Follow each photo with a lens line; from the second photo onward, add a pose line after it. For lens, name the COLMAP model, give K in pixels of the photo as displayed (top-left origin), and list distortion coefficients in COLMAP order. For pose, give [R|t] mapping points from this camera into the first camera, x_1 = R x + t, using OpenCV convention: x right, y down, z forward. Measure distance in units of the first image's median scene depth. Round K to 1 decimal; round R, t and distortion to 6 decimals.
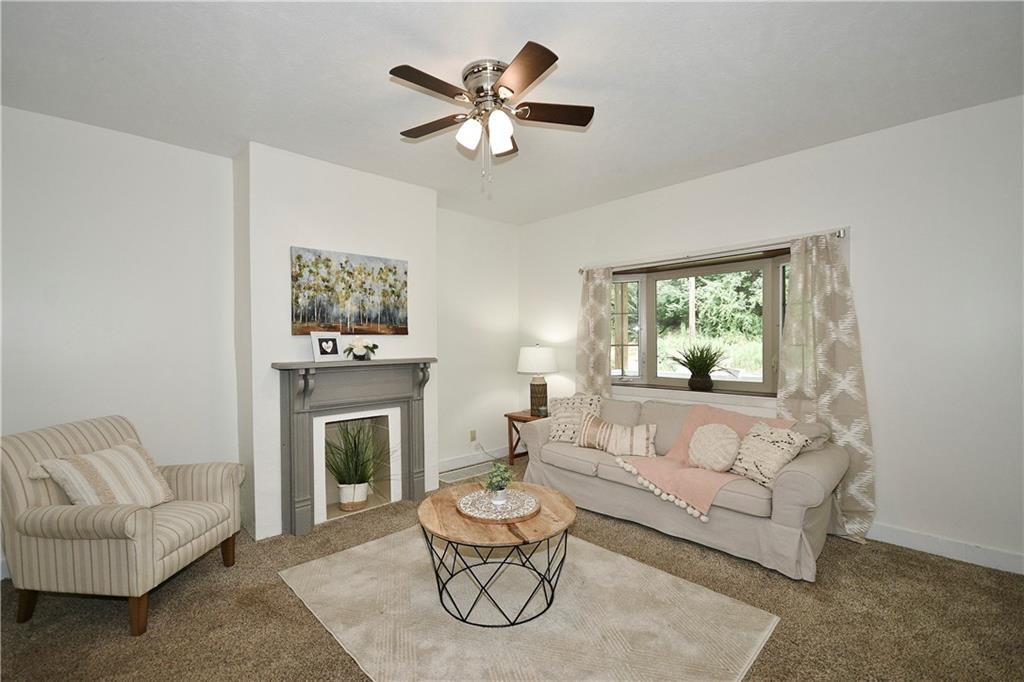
lens RADIAL K [[452.7, 0, 506.3], [0, 452.7, 345.1], [0, 0, 1]] dist [-0.004661, -0.000367]
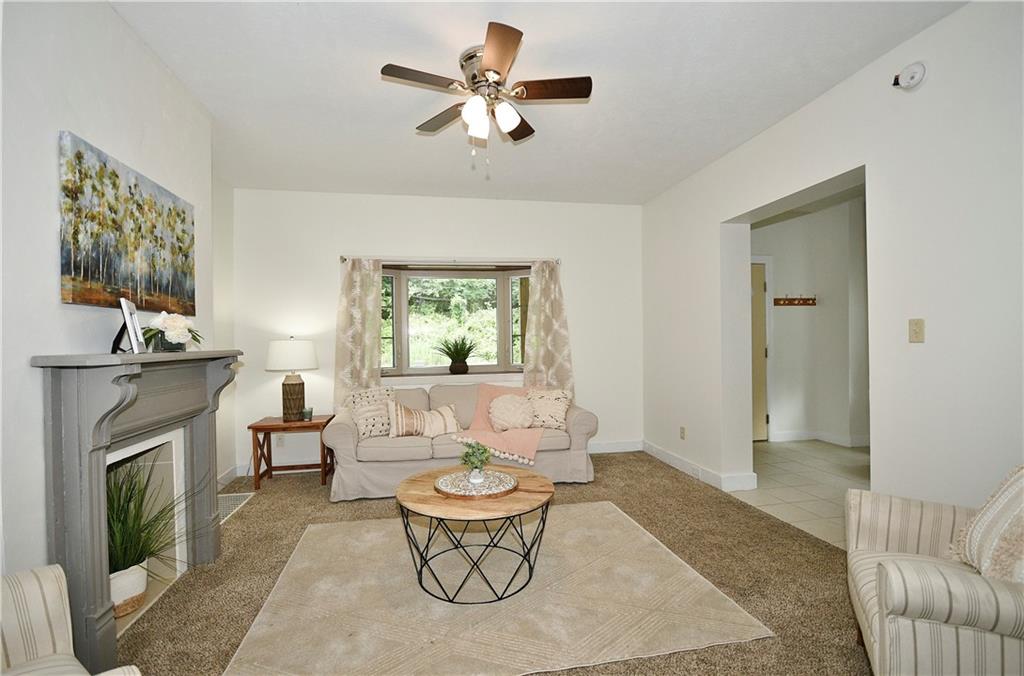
lens RADIAL K [[452.7, 0, 512.2], [0, 452.7, 343.0], [0, 0, 1]] dist [-0.004661, -0.000367]
pose [[0.537974, -0.004386, 0.842950, -0.588159], [0.021993, 0.999719, -0.008834, 0.037020], [-0.842674, 0.023291, 0.537919, 0.276289]]
